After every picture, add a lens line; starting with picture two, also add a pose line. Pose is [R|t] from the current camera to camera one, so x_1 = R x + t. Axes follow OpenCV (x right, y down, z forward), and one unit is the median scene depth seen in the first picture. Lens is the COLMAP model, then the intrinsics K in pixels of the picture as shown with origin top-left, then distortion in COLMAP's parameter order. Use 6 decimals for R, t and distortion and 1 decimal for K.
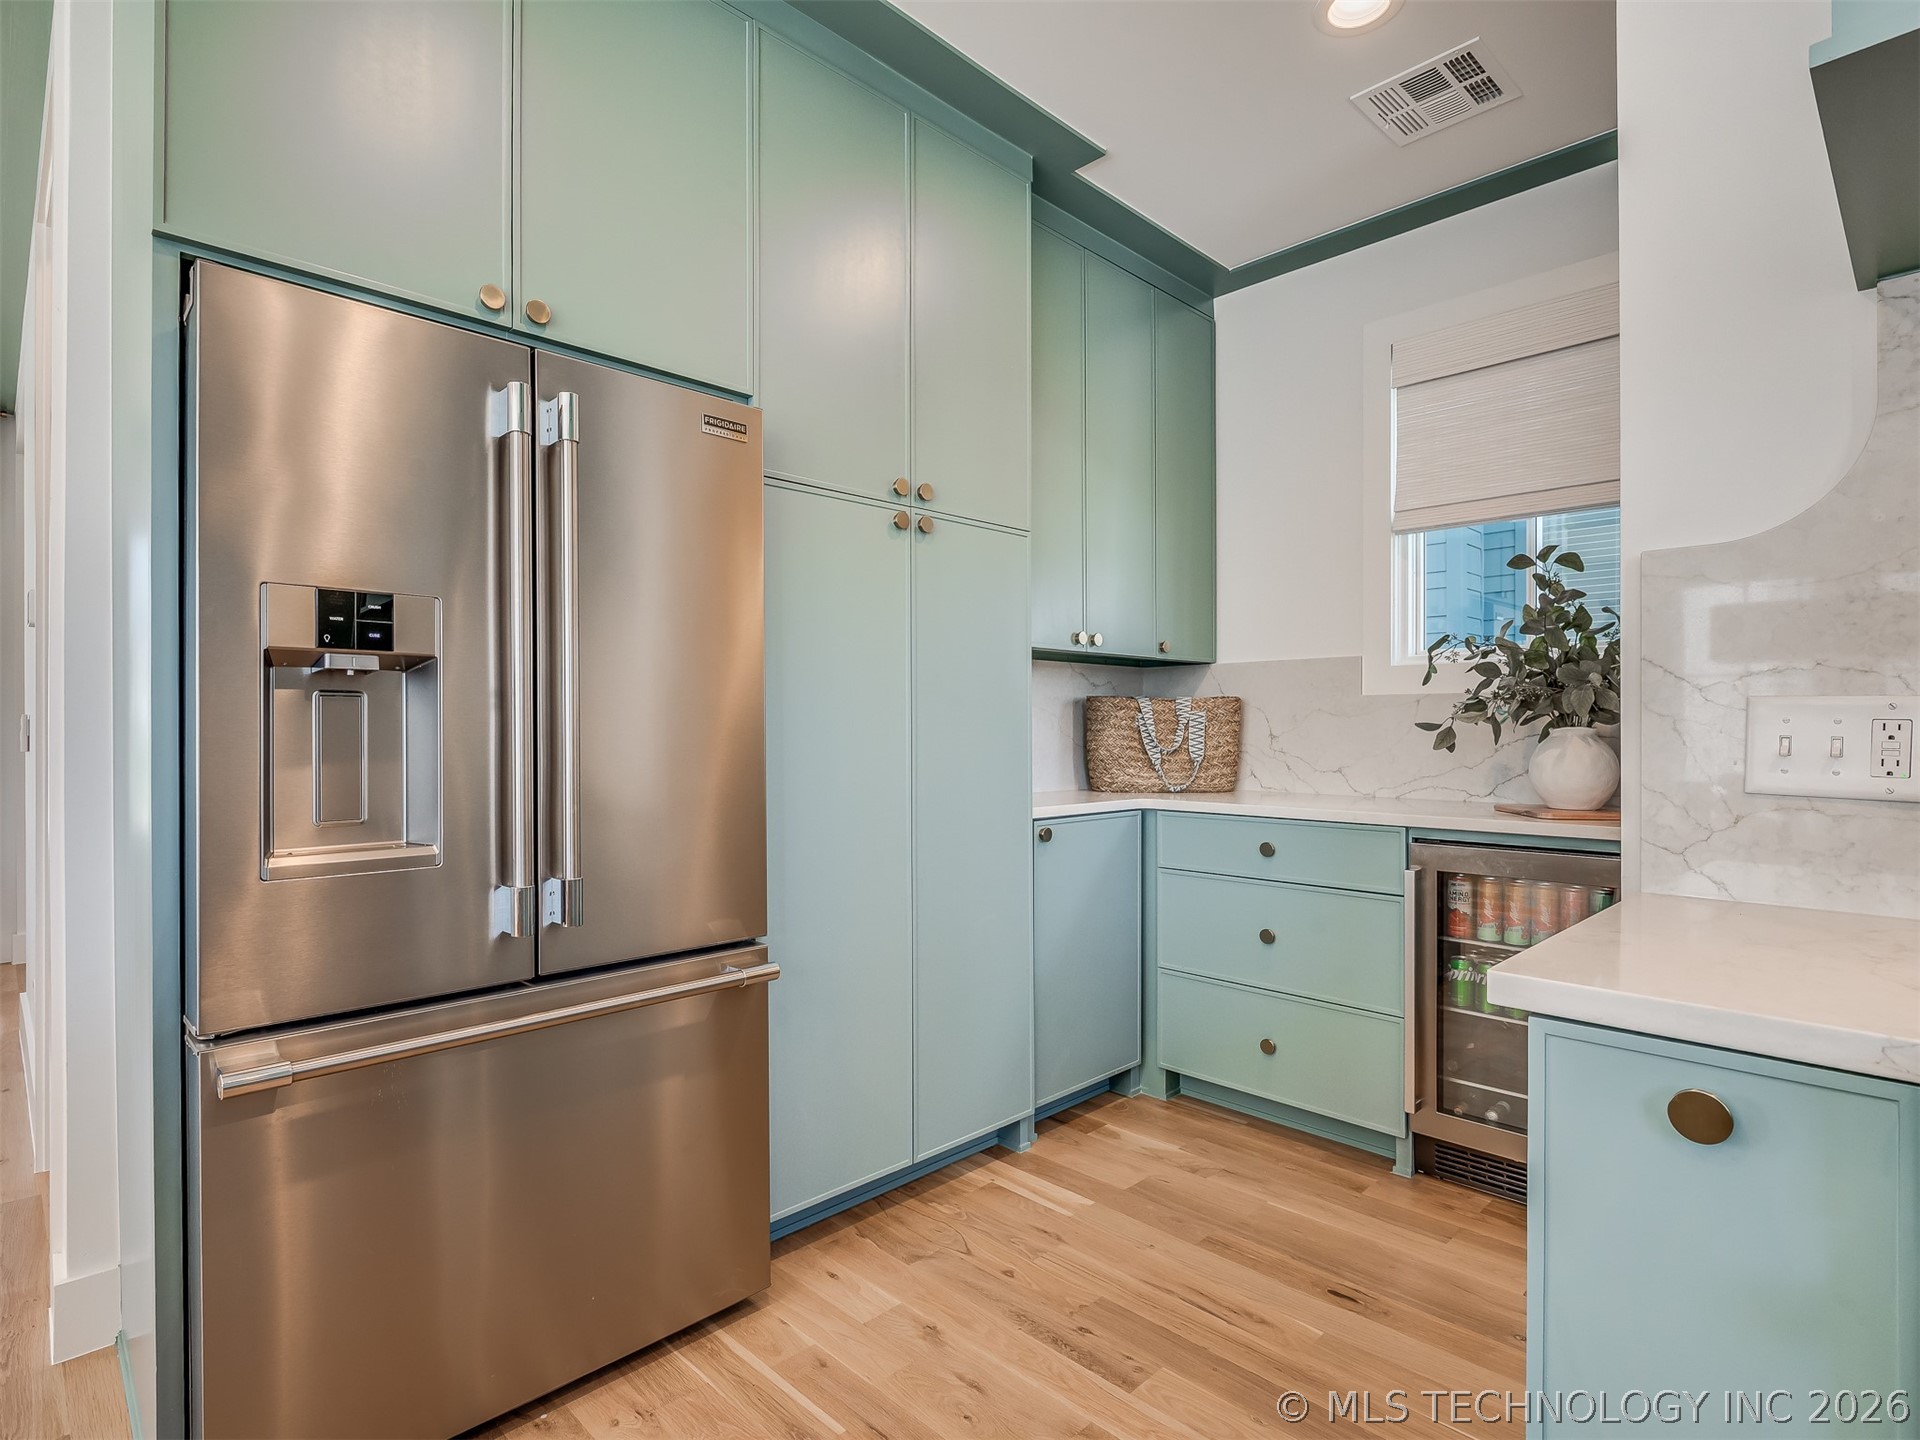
lens RADIAL K [[973.8, 0, 942.3], [0, 973.8, 728.7], [0, 0, 1]] dist [-0.001620, -0.005821]
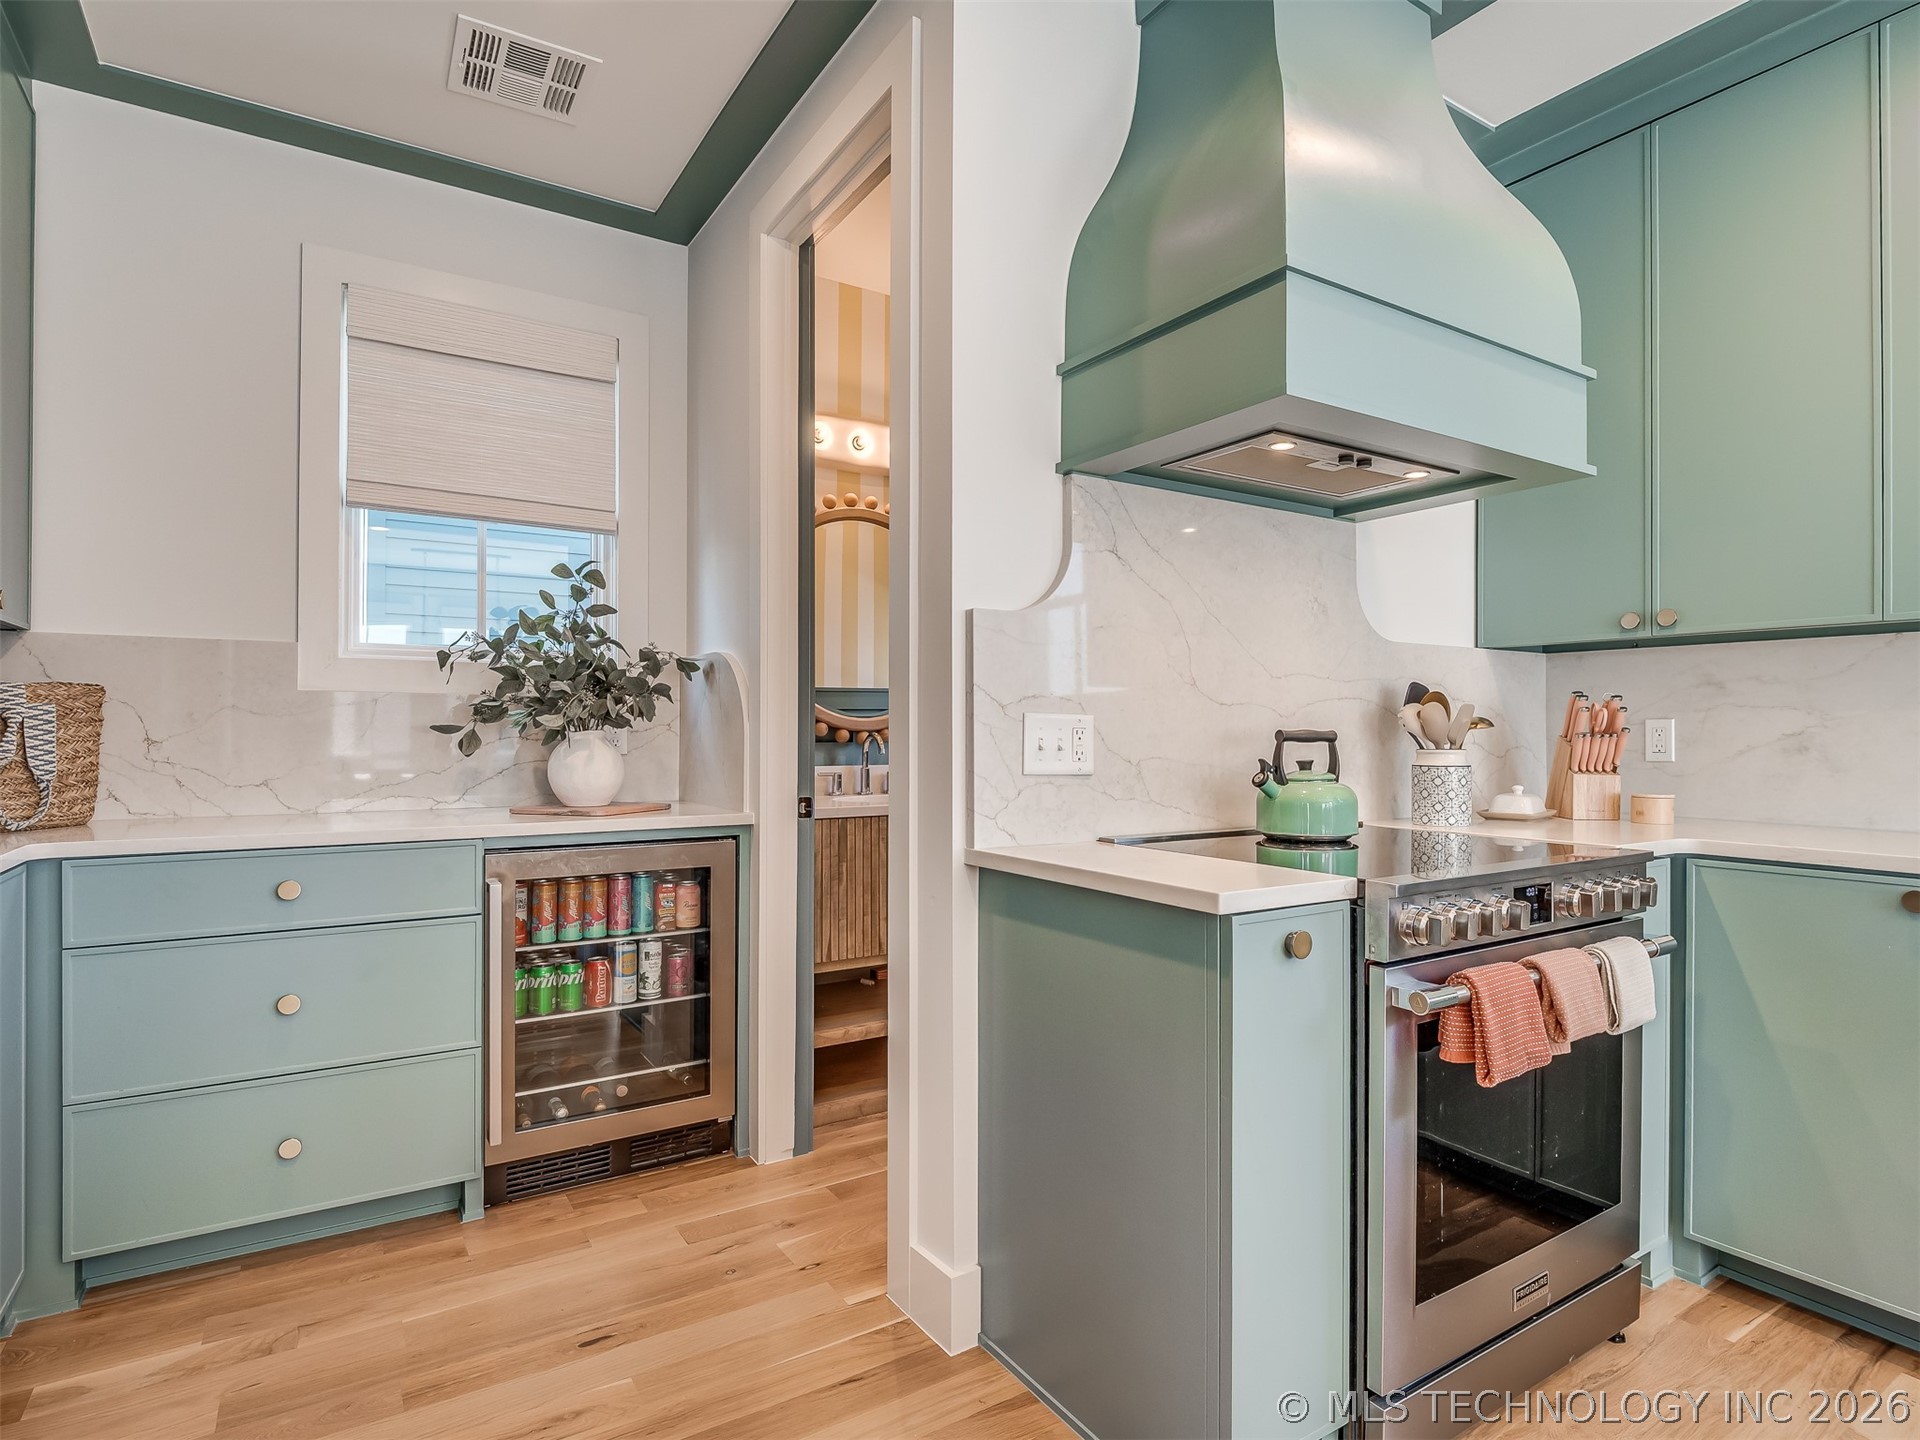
lens RADIAL K [[973.8, 0, 999.0], [0, 973.8, 728.8], [0, 0, 1]] dist [-0.001620, -0.005821]
pose [[0.210636, 0.004782, 0.977553, -0.307444], [-0.002897, 0.999987, -0.004268, -0.000305], [-0.977560, -0.001934, 0.210647, 0.312250]]
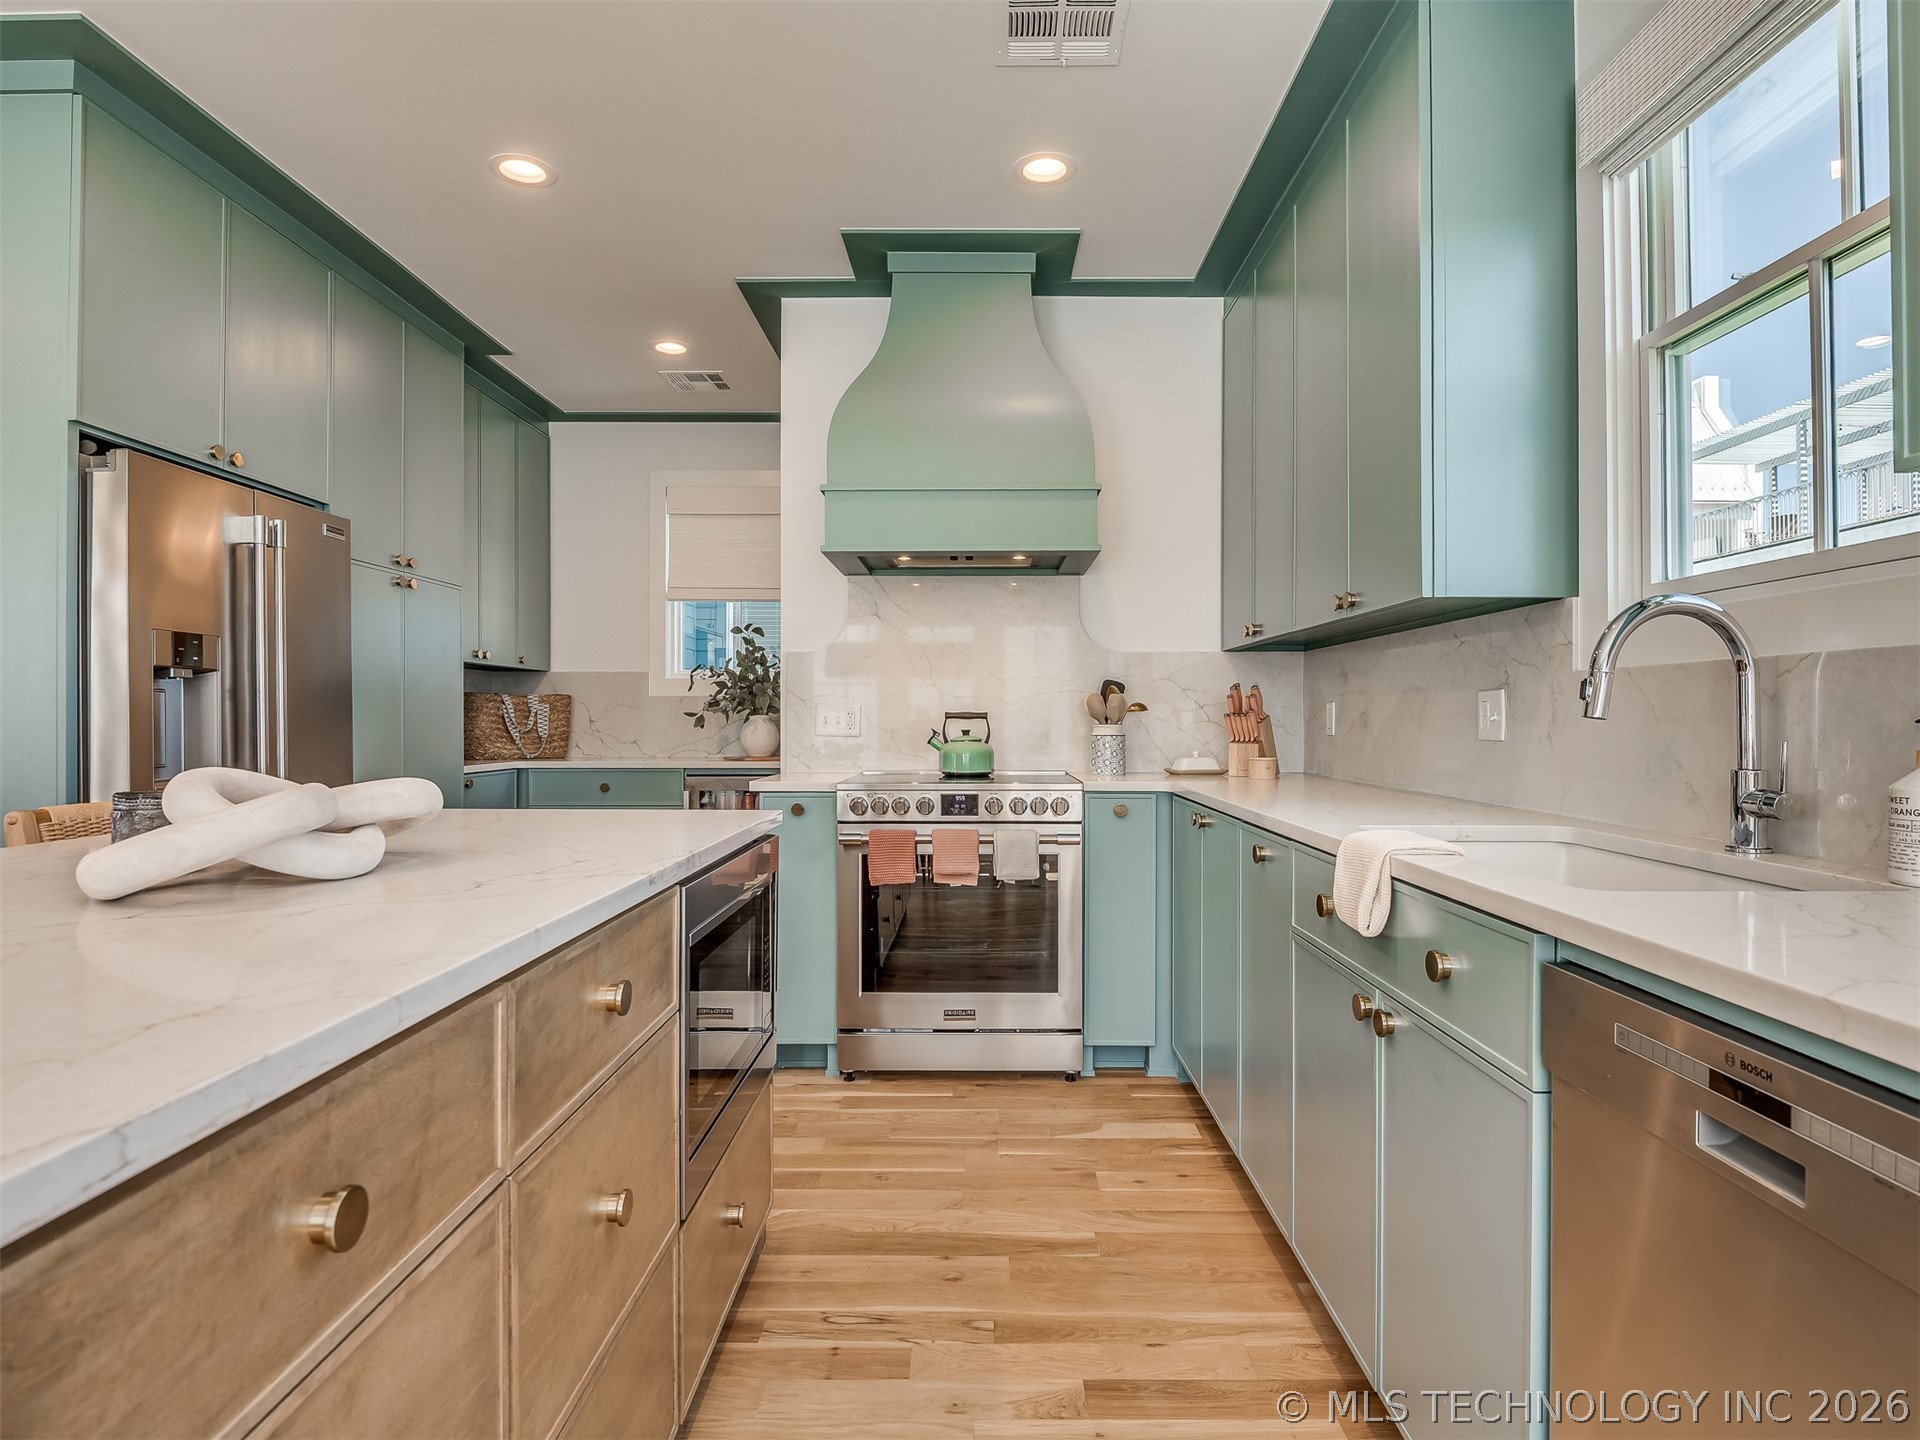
lens RADIAL K [[973.8, 0, 942.8], [0, 973.8, 718.5], [0, 0, 1]] dist [-0.001620, -0.005821]
pose [[0.713162, 0.002304, 0.700995, -0.453856], [-0.001842, 0.999997, -0.001413, 0.006910], [-0.700997, -0.000283, 0.713165, -0.644762]]
